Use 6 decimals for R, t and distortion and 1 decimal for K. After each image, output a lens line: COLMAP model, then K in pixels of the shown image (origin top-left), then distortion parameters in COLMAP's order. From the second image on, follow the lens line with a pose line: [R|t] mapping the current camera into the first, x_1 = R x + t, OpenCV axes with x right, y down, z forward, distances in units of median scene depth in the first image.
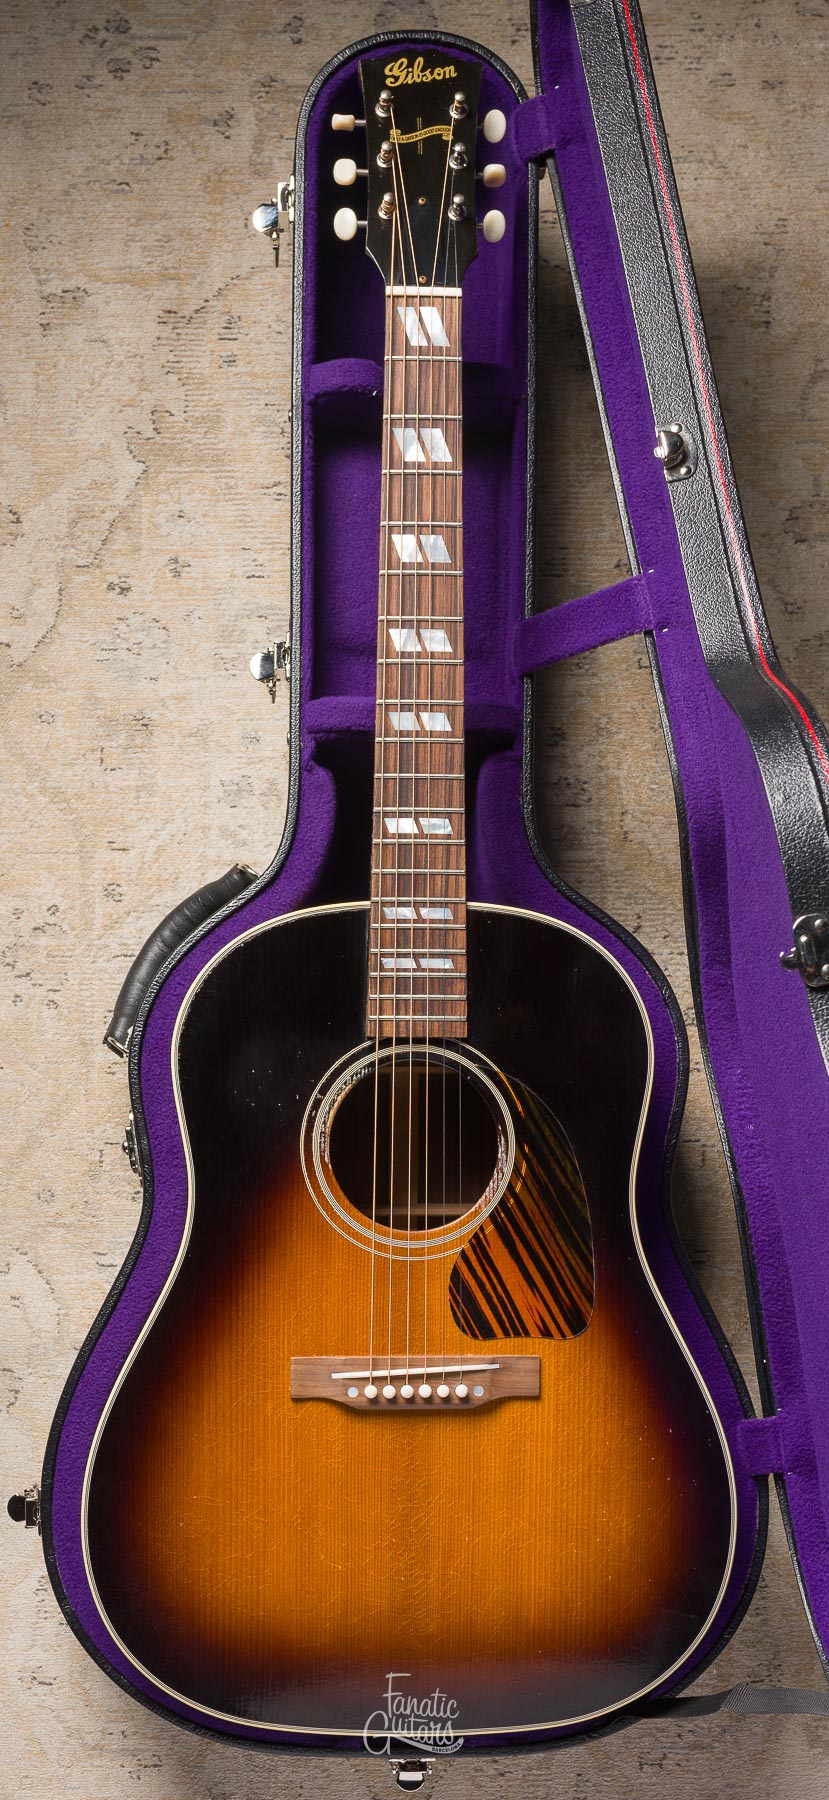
lens RADIAL K [[1966.4, 0, 334.7], [0, 1966.4, 1320.2], [0, 0, 1]] dist [0.004644, -0.001970]
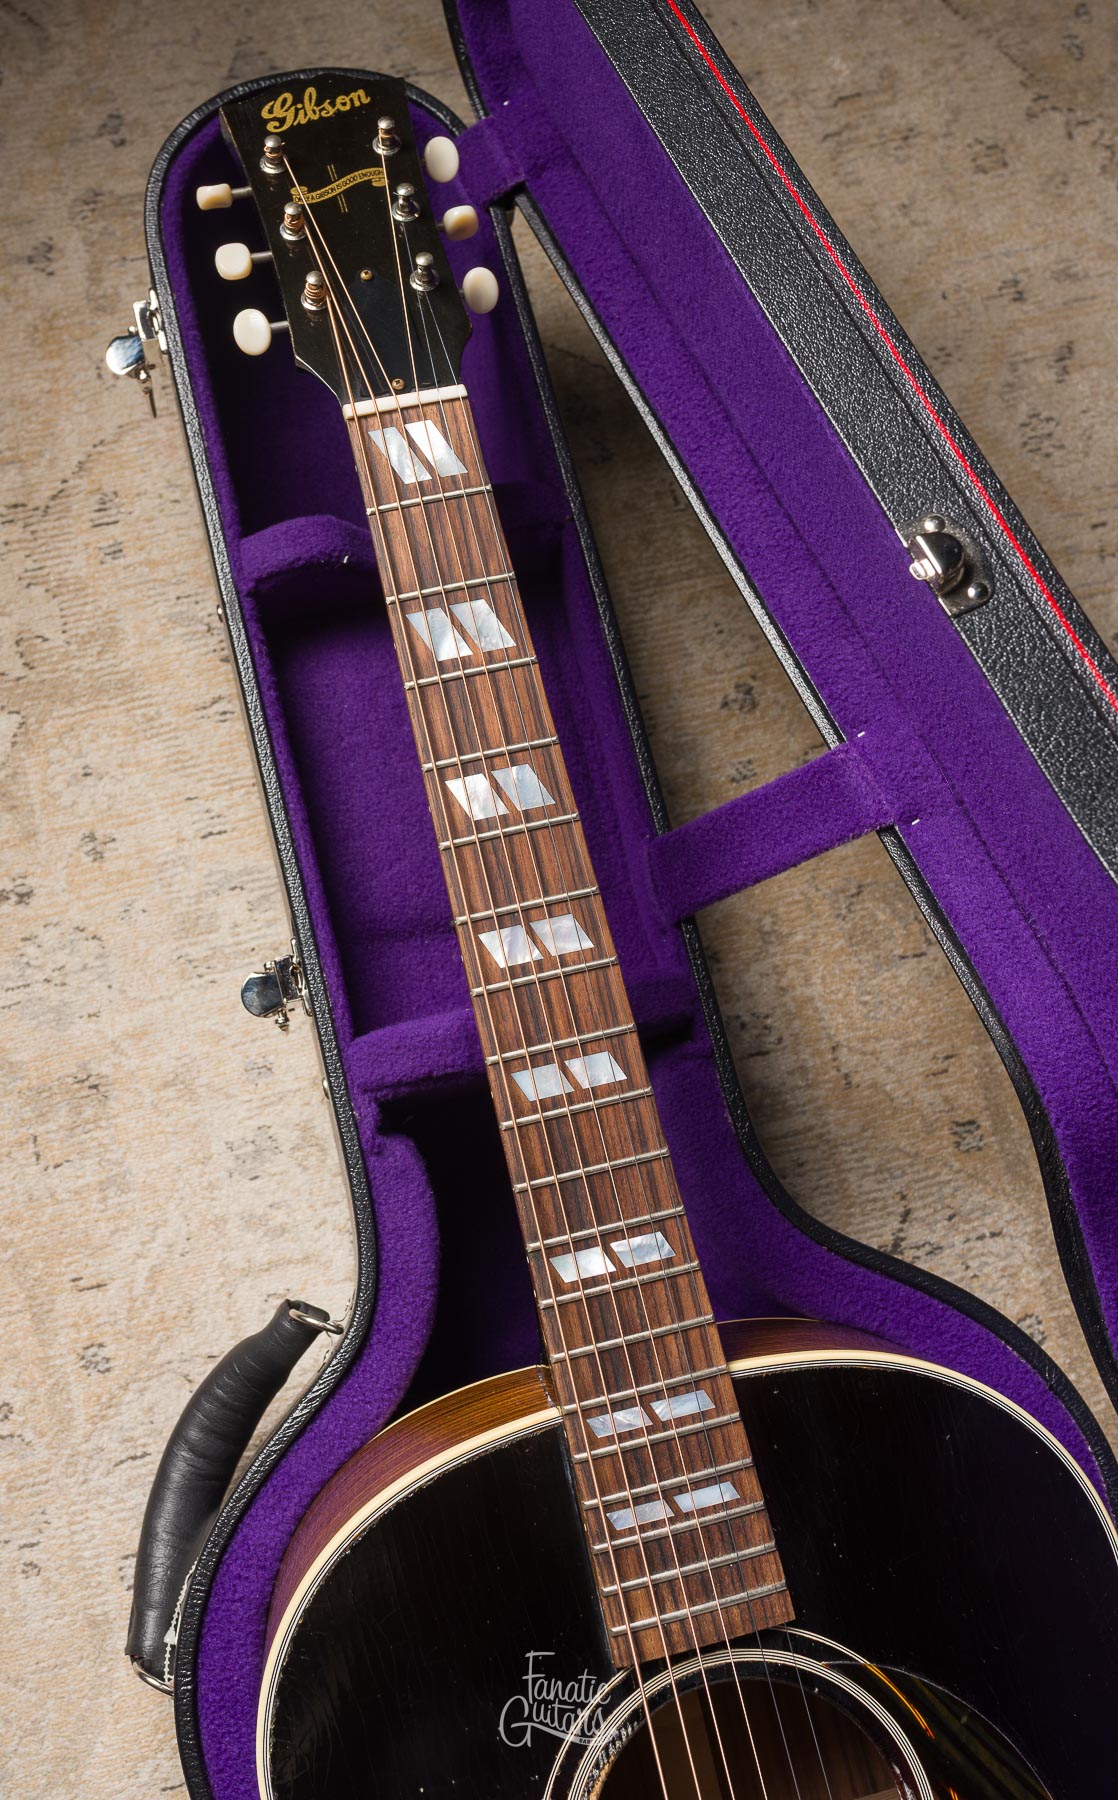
lens RADIAL K [[1825.7, 0, 476.8], [0, 1825.7, 866.9], [0, 0, 1]] dist [0.004372, -0.005187]
pose [[0.969884, -0.222471, 0.099156, -0.020673], [0.239563, 0.944831, -0.223392, -0.243488], [-0.043987, 0.240419, 0.969672, 0.464291]]
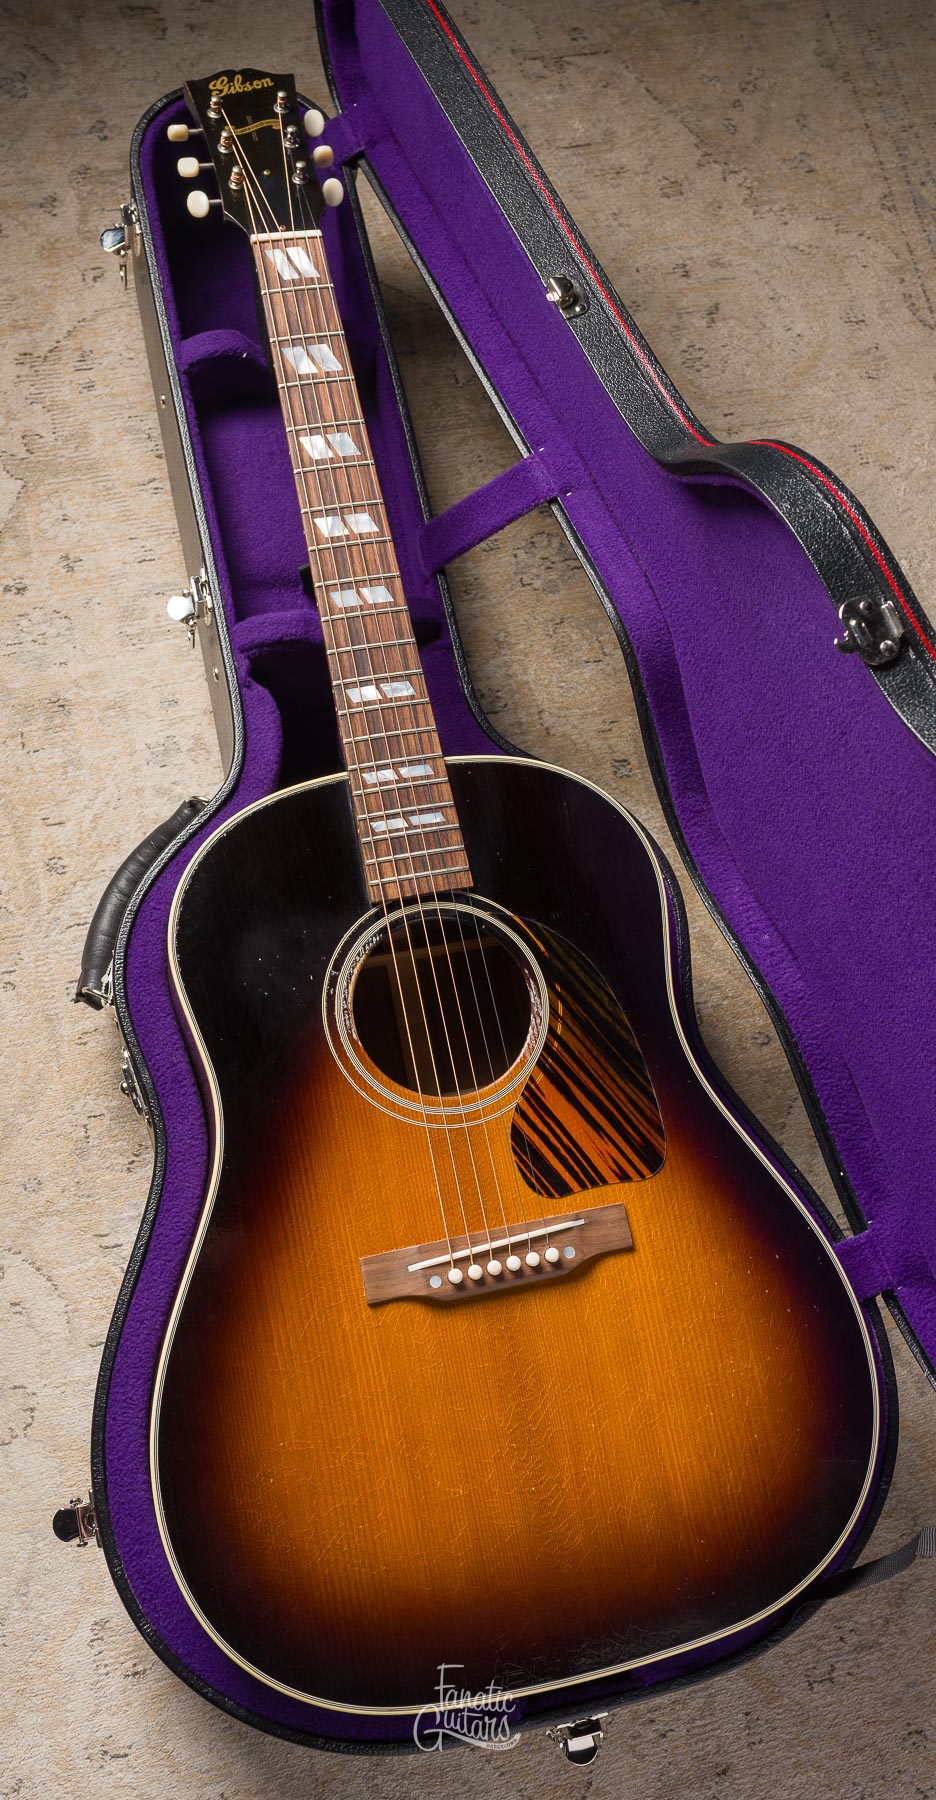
lens RADIAL K [[1787.4, 0, 425.8], [0, 1787.4, 892.3], [0, 0, 1]] dist [0.002455, 0.001286]
pose [[0.970870, -0.169382, 0.169471, -0.102363], [0.213050, 0.933906, -0.287107, 0.103200], [-0.109639, 0.314849, 0.942788, 0.177767]]
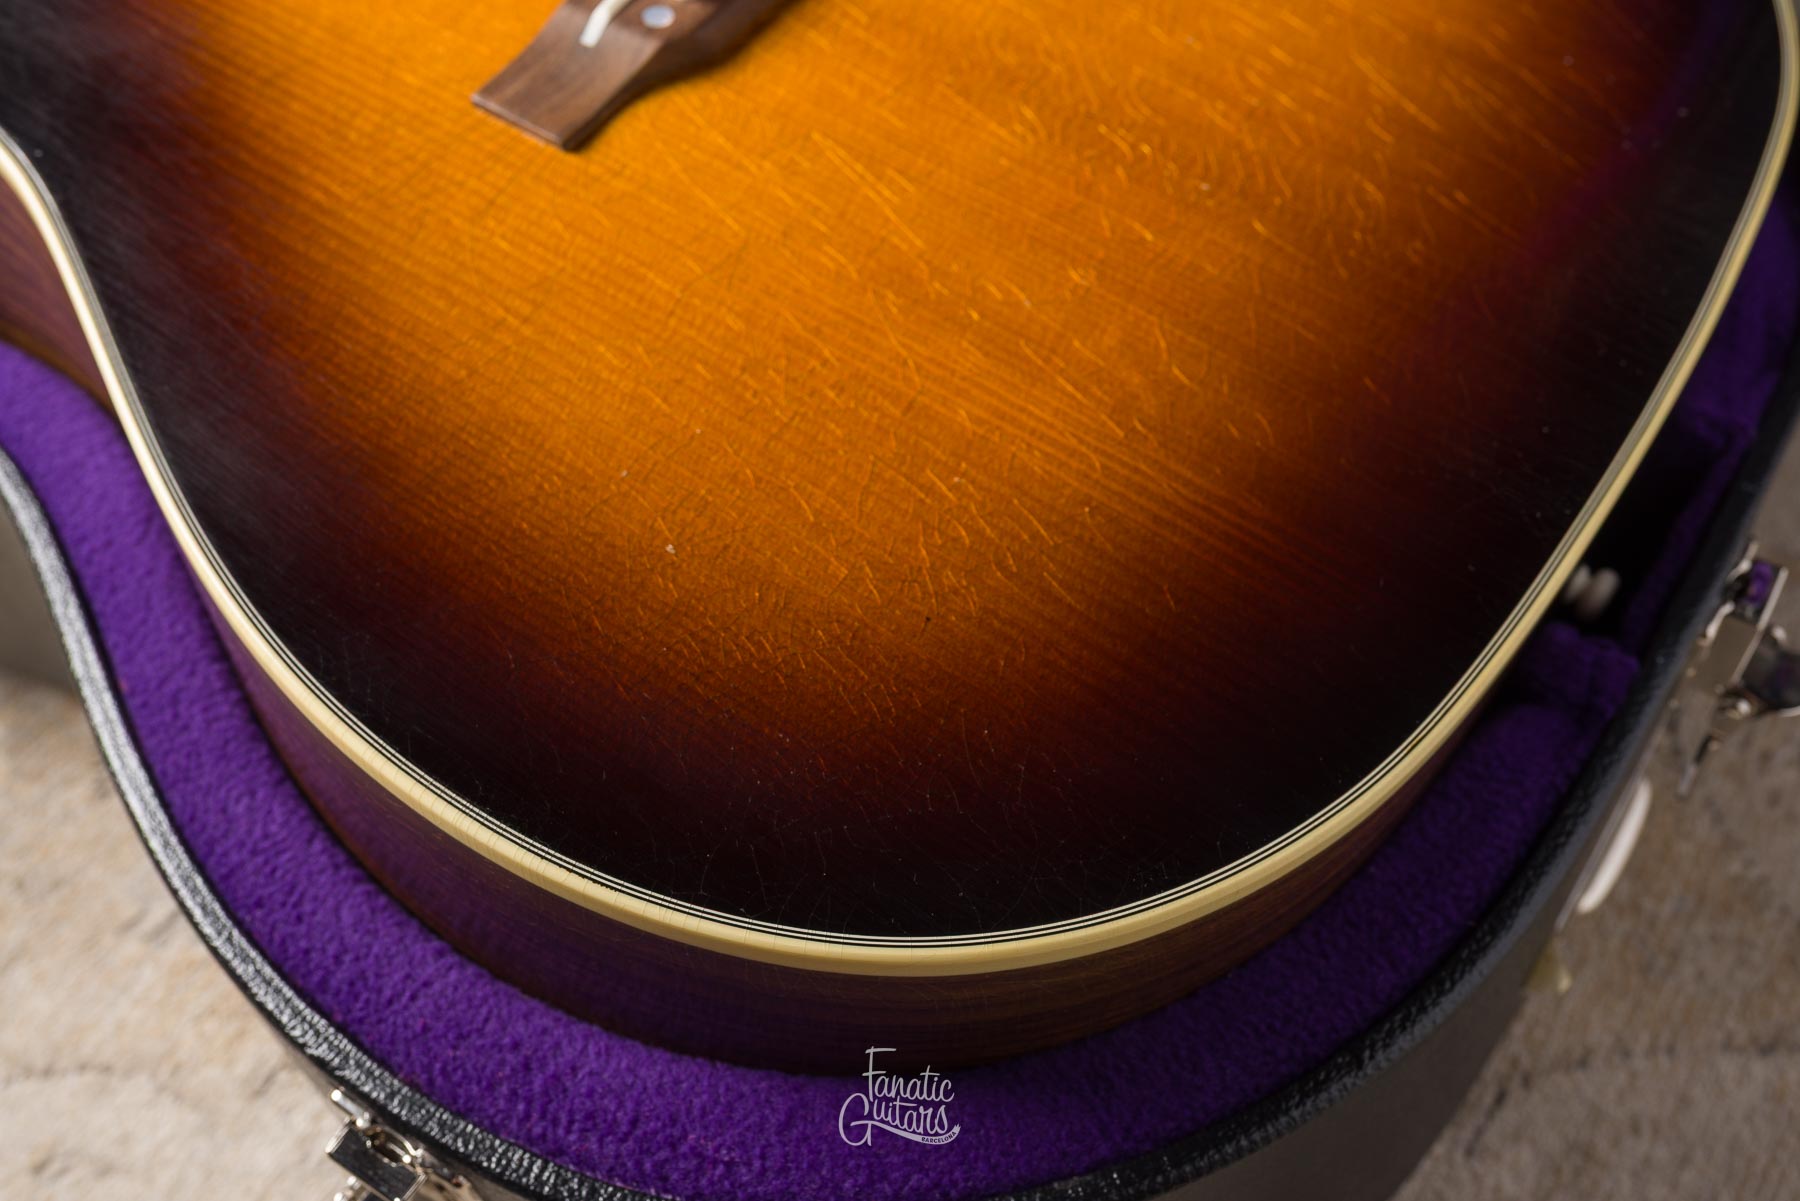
lens RADIAL K [[1815.0, 0, 900.0], [0, 1815.0, 600.5], [0, 0, 1]] dist [0.001606, -0.003148]
pose [[0.547686, -0.688857, 0.474884, -0.192138], [0.835070, 0.414821, -0.361359, 0.232277], [0.051933, 0.594474, 0.802436, 0.800644]]
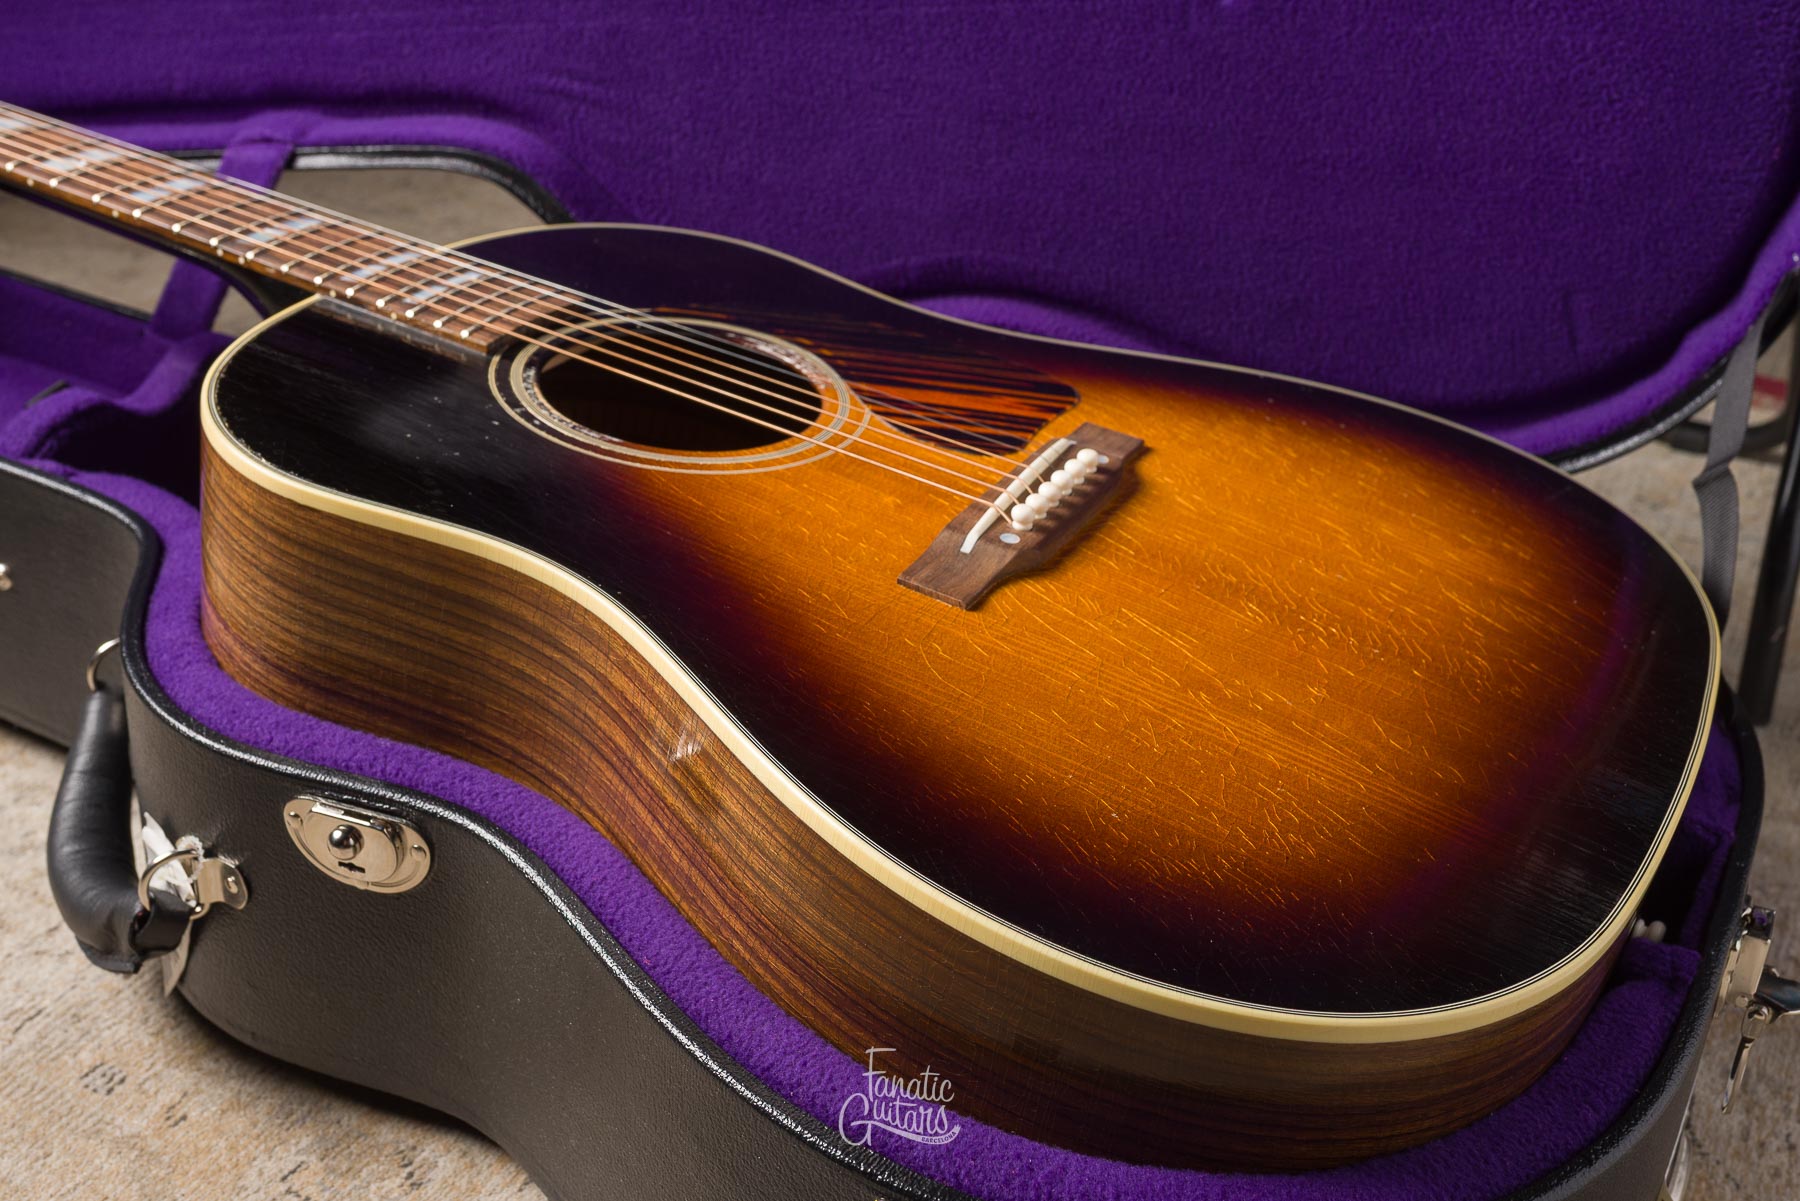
lens RADIAL K [[2051.9, 0, 900.0], [0, 2051.9, 600.5], [0, 0, 1]] dist [-0.000545, -0.022085]
pose [[0.463872, -0.407624, 0.786553, -0.444669], [0.884258, 0.267118, -0.383062, 0.225964], [-0.053957, 0.873207, 0.484353, 0.744984]]
